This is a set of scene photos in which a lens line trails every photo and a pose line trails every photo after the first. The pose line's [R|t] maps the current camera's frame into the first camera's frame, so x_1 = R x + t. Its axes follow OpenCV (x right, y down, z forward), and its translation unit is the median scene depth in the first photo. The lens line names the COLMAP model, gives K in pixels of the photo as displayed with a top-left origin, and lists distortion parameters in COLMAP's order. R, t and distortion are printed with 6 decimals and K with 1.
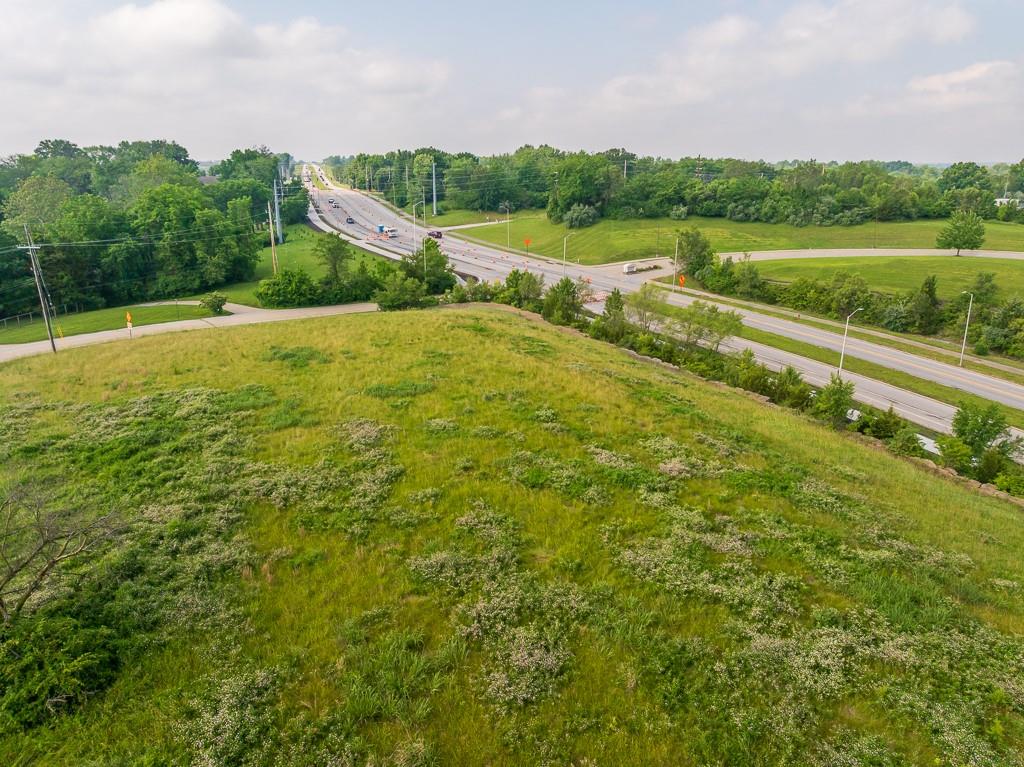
lens RADIAL K [[712.9, 0, 512.0], [0, 712.9, 383.5], [0, 0, 1]] dist [-0.050190, 0.020760]
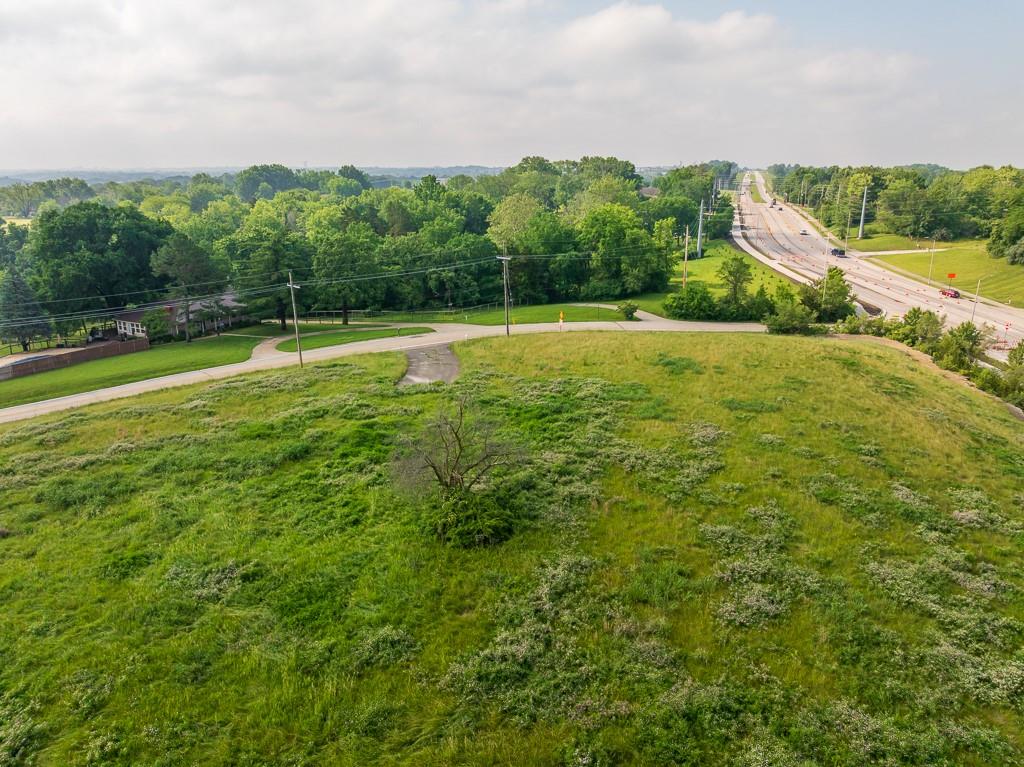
lens RADIAL K [[712.9, 0, 512.0], [0, 712.9, 383.5], [0, 0, 1]] dist [-0.050190, 0.020760]
pose [[0.834009, 0.154706, -0.529617, 0.216861], [-0.158325, 0.986621, 0.038881, -0.017862], [0.528547, 0.051424, 0.847345, -0.353257]]
